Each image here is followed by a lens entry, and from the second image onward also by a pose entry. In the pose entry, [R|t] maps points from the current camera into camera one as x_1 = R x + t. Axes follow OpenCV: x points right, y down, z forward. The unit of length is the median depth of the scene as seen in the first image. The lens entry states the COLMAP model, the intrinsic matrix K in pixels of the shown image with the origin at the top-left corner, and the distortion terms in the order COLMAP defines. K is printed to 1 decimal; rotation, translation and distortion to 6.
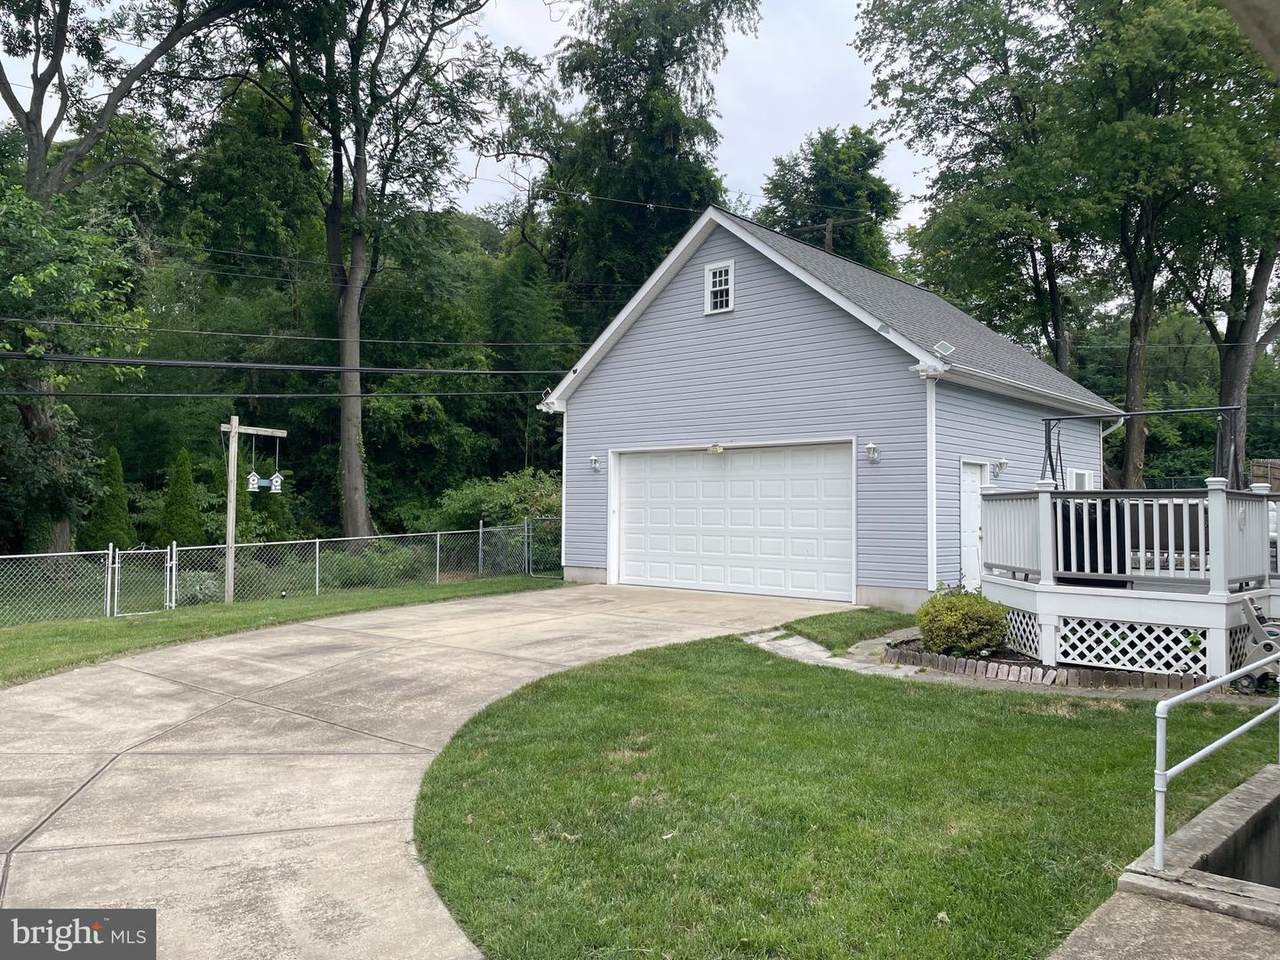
lens RADIAL K [[958.6, 0, 636.3], [0, 958.6, 471.1], [0, 0, 1]] dist [0.088396, -0.104992]
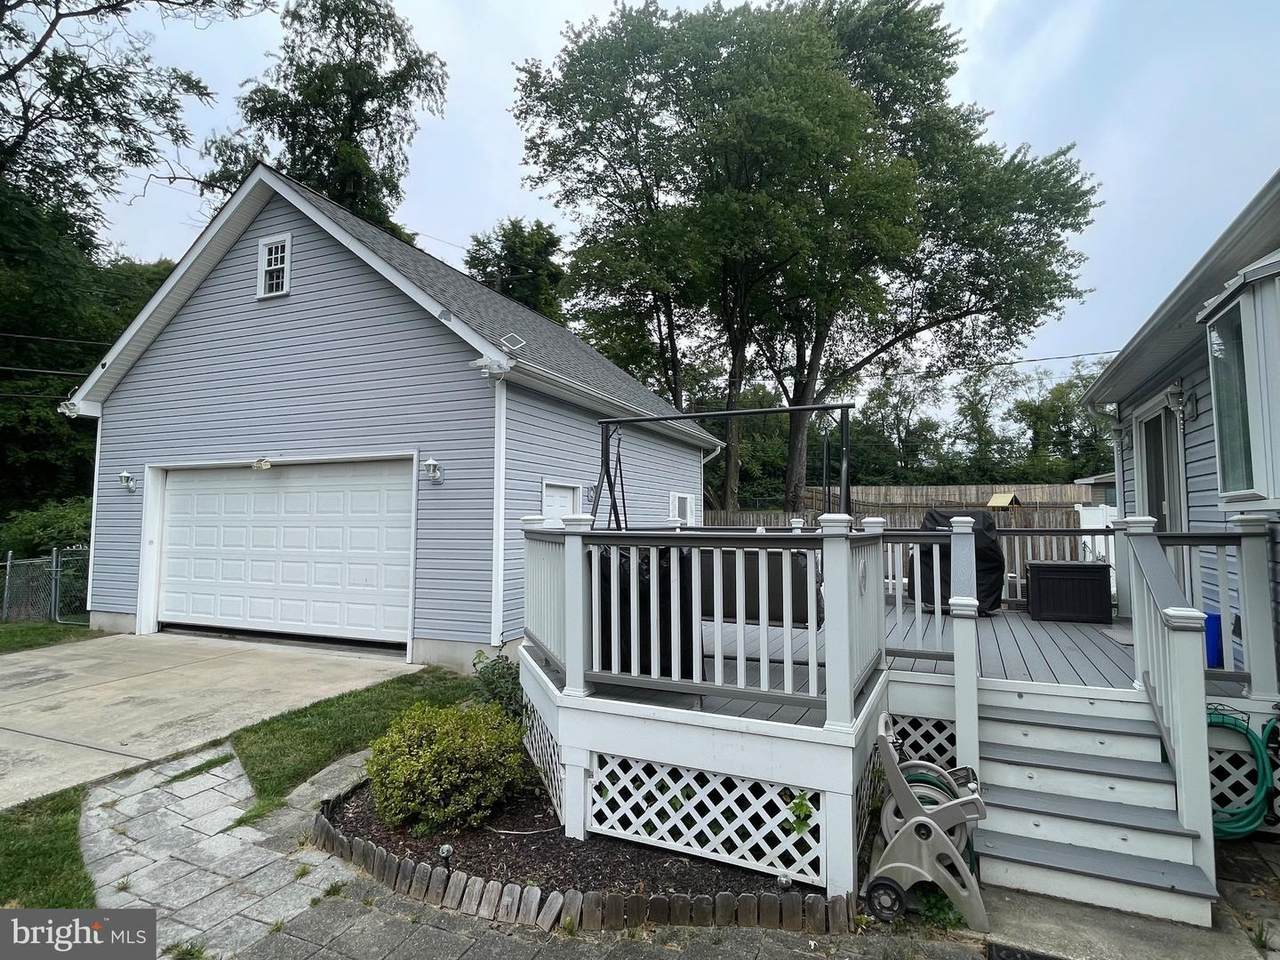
lens RADIAL K [[685.1, 0, 640.0], [0, 685.1, 480.0], [0, 0, 1]] dist [0.026180, -0.000027]
pose [[0.944646, 0.013863, 0.327798, 0.190238], [-0.008143, 0.999790, -0.018817, -0.002021], [-0.327990, 0.015106, 0.944560, 0.351885]]
